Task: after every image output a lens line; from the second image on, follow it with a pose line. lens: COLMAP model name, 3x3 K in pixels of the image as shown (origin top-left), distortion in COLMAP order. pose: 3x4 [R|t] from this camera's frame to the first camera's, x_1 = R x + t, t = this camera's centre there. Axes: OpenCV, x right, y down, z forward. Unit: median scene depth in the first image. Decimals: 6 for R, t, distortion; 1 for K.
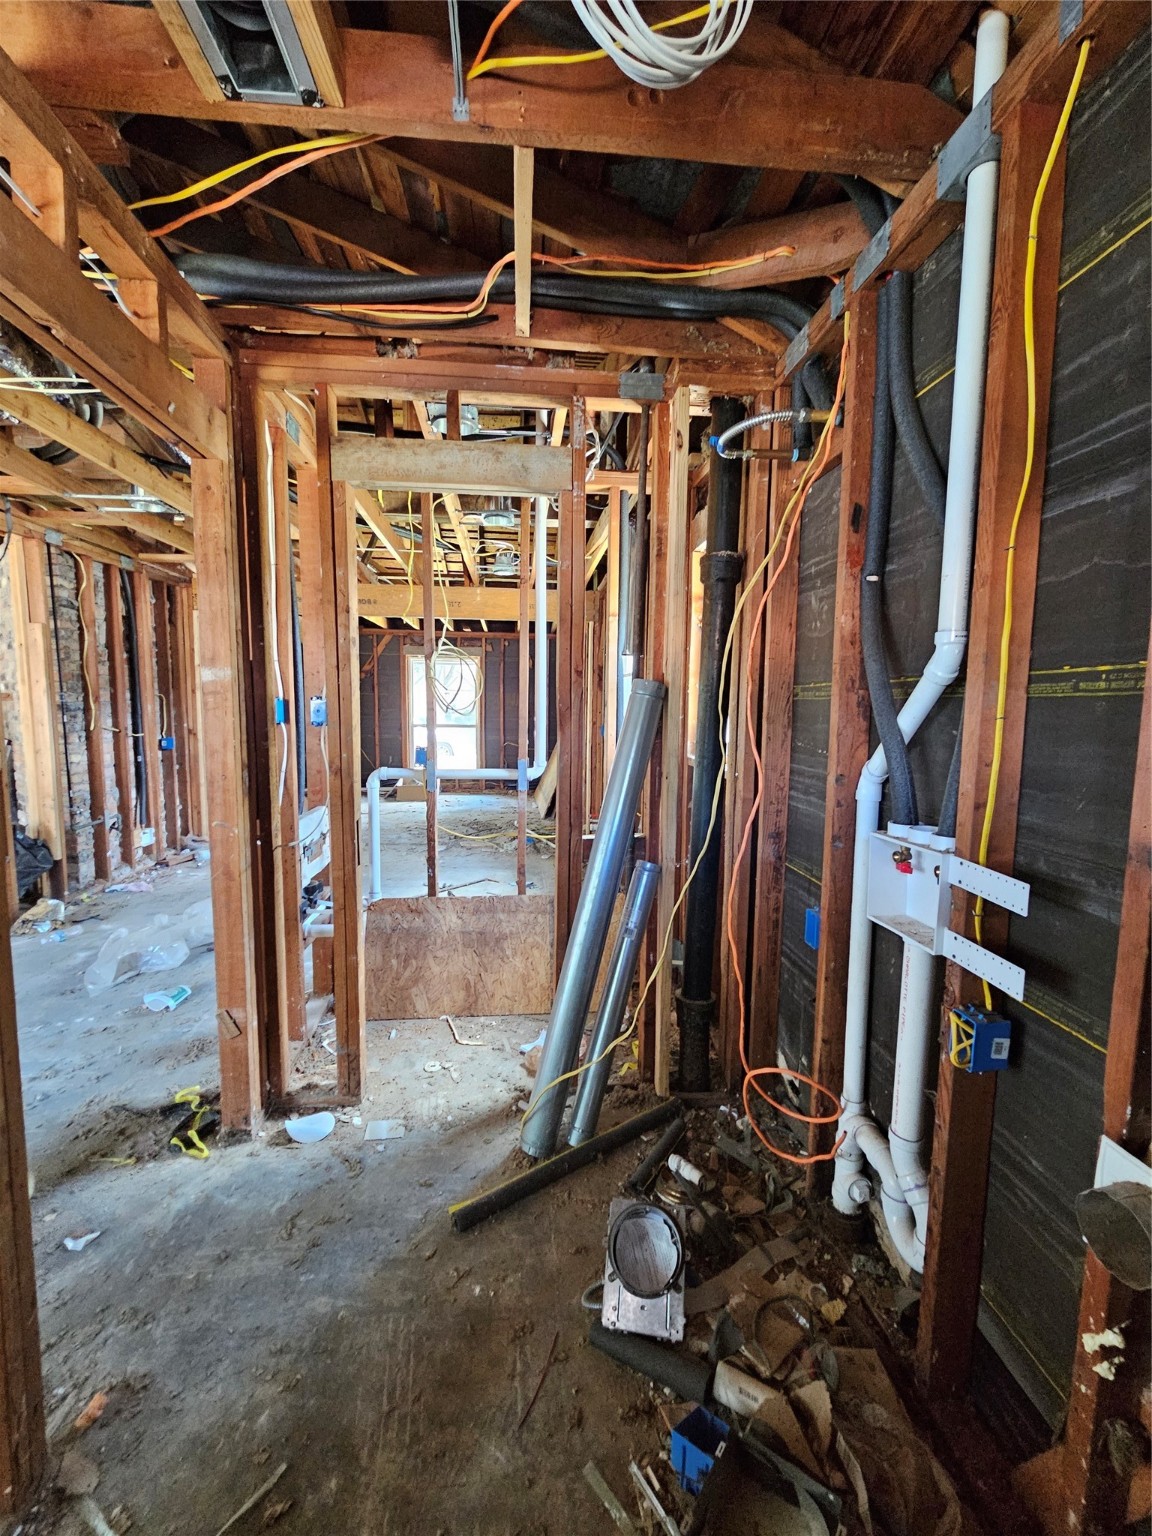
lens RADIAL K [[636.5, 0, 574.6], [0, 636.5, 769.8], [0, 0, 1]] dist [-0.001239, 0.001068]
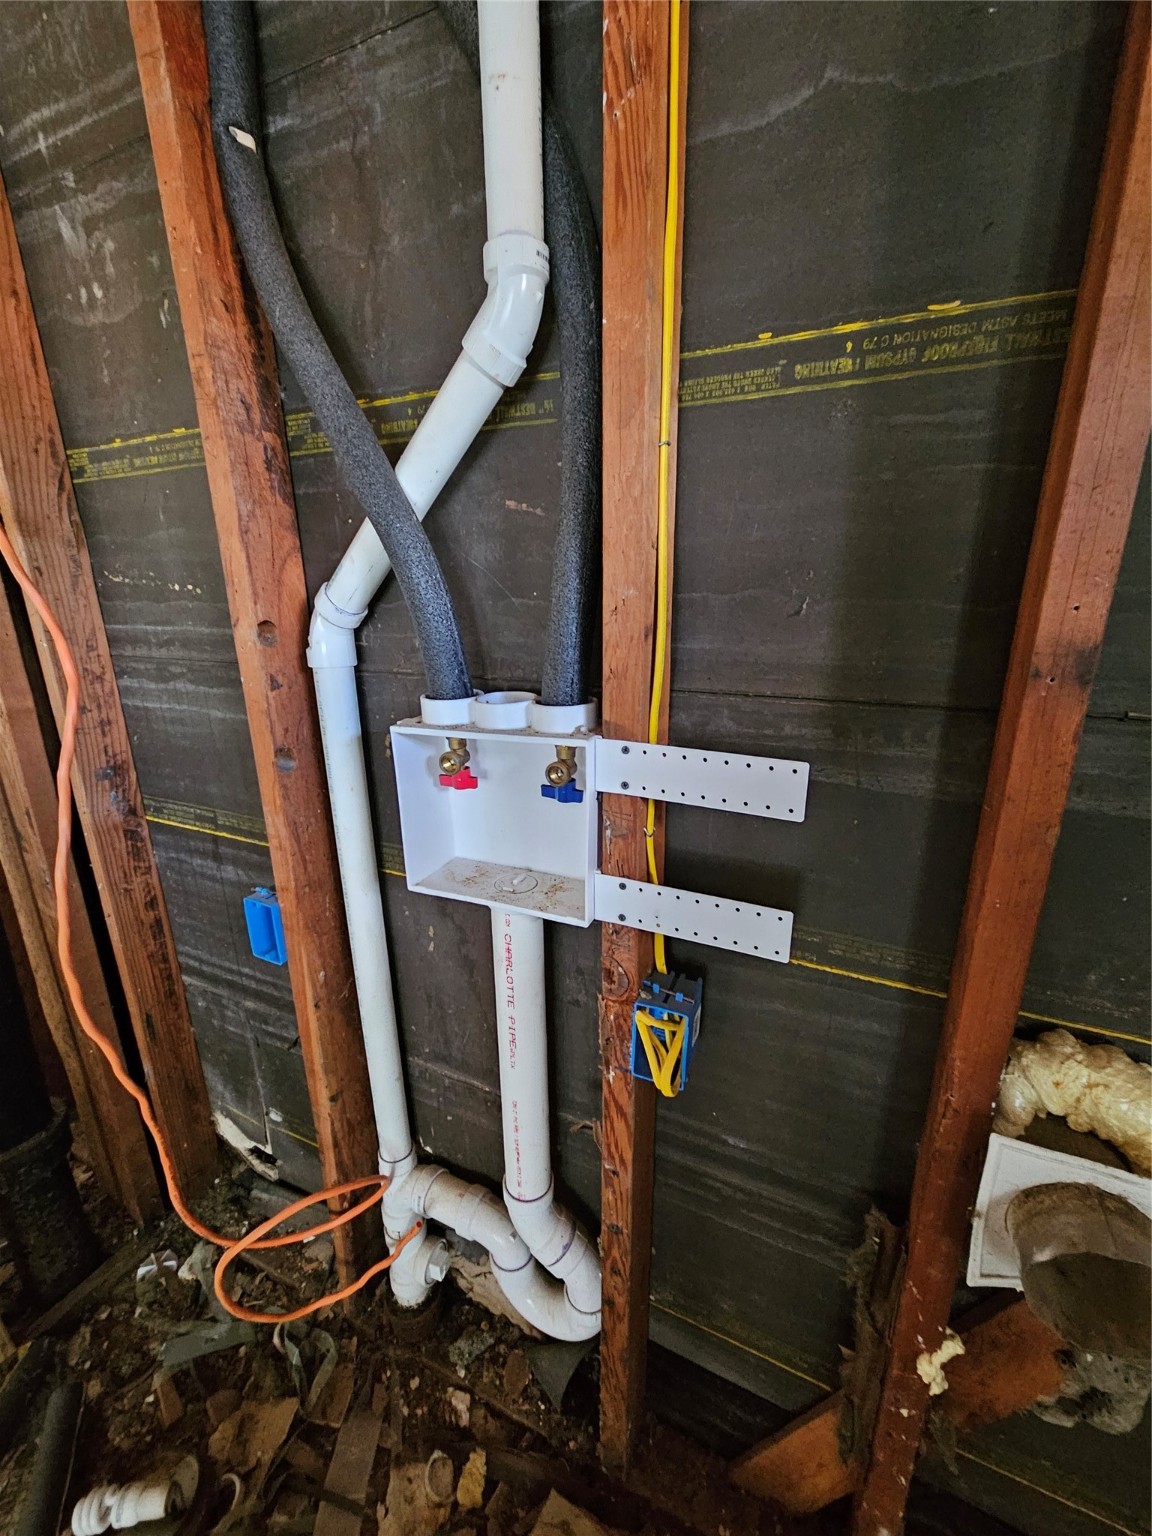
lens RADIAL K [[636.5, 0, 575.6], [0, 636.5, 773.6], [0, 0, 1]] dist [-0.001239, 0.001068]
pose [[0.507712, -0.266344, 0.819323, 0.121183], [0.106046, 0.963101, 0.247369, 0.025464], [-0.854975, -0.038706, 0.517223, 0.579051]]
